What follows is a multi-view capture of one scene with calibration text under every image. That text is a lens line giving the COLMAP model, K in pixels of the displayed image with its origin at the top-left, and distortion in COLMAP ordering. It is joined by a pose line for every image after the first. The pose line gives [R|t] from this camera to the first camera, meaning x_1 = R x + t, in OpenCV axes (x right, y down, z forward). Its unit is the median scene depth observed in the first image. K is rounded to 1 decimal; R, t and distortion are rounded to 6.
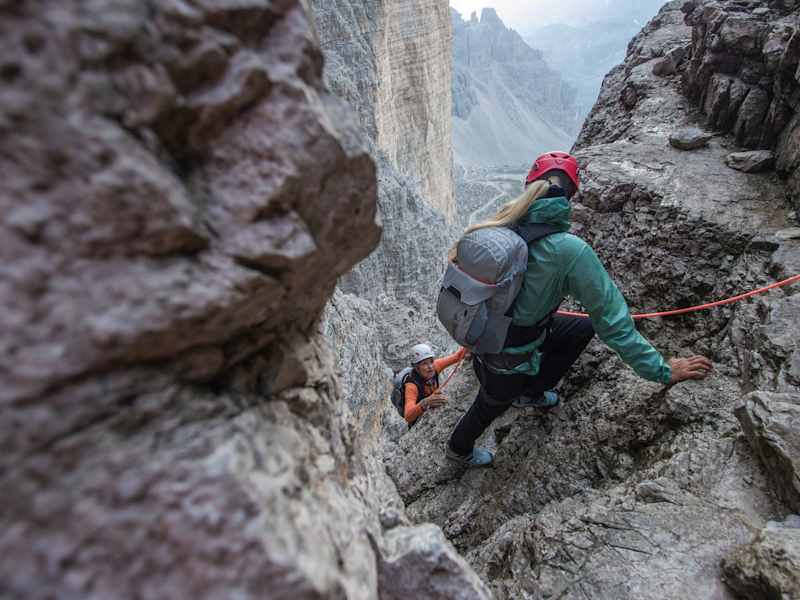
lens RADIAL K [[421.5, 0, 397.6], [0, 421.5, 302.6], [0, 0, 1]] dist [-0.003122, -0.011230]
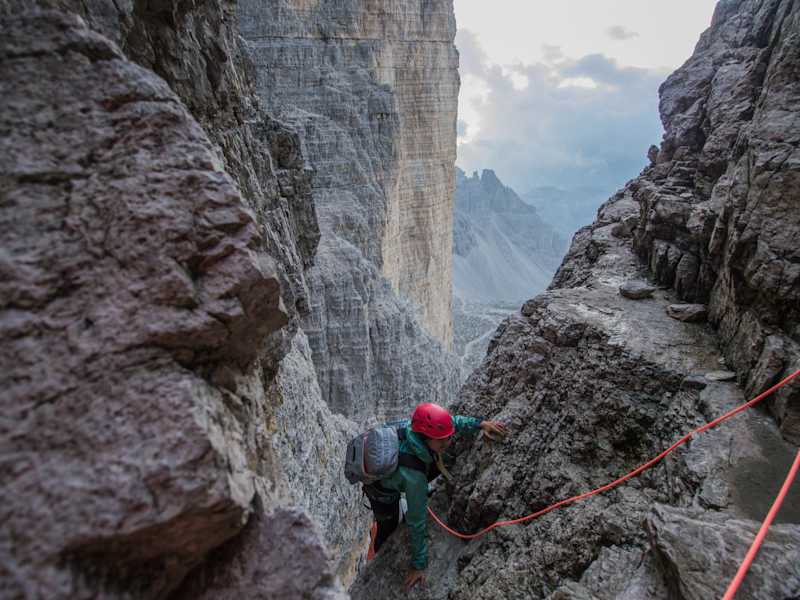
lens RADIAL K [[421.5, 0, 397.6], [0, 421.5, 302.6], [0, 0, 1]] dist [-0.003122, -0.011230]
pose [[0.996451, 0.084164, -0.001444, 0.067145], [-0.081036, 0.954497, -0.287000, 0.042384], [-0.022777, 0.286099, 0.957929, -0.130806]]
